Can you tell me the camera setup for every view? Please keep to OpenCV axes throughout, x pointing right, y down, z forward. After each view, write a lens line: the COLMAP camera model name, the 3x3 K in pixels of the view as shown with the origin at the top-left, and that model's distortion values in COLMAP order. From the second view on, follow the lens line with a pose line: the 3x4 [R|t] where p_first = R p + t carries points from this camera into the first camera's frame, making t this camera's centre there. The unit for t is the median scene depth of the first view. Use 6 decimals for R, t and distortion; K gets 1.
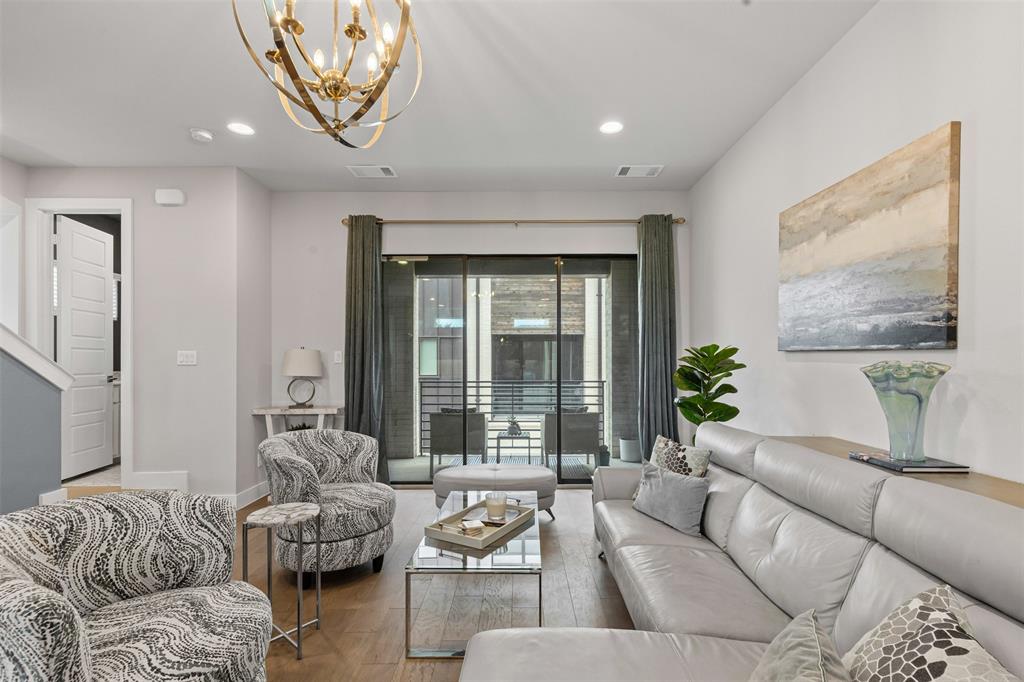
lens RADIAL K [[468.1, 0, 517.9], [0, 468.1, 362.5], [0, 0, 1]] dist [0.004747, -0.000157]
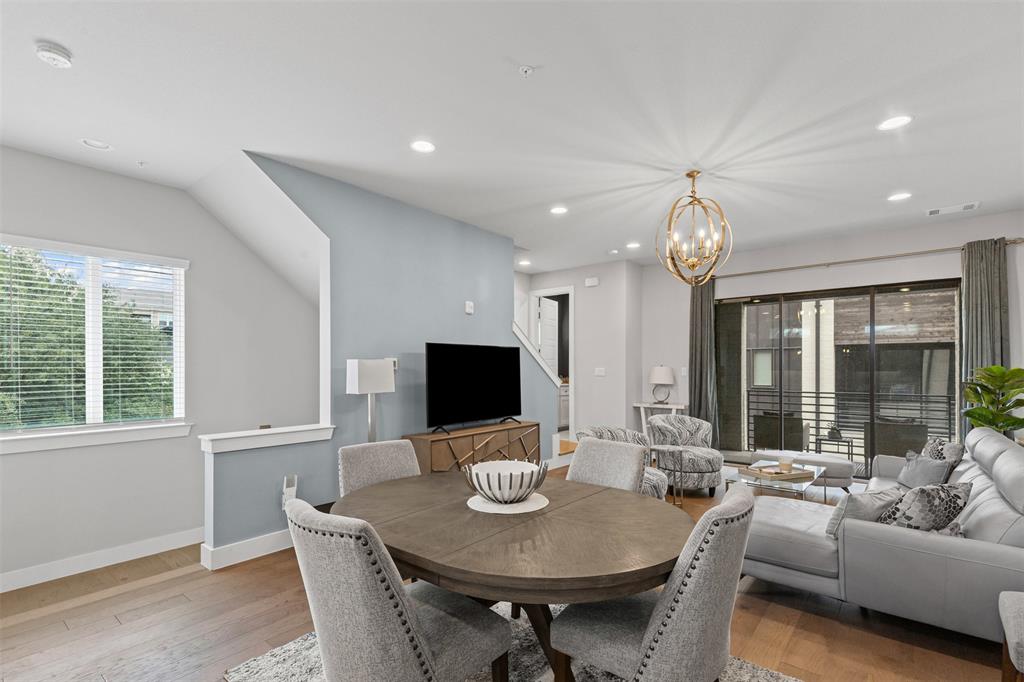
lens RADIAL K [[468.1, 0, 517.9], [0, 468.1, 362.5], [0, 0, 1]] dist [0.004747, -0.000157]
pose [[0.775341, -0.004456, -0.631527, 0.153789], [-0.006589, 0.999864, -0.015145, -0.014617], [0.631508, 0.015903, 0.775206, -0.511527]]
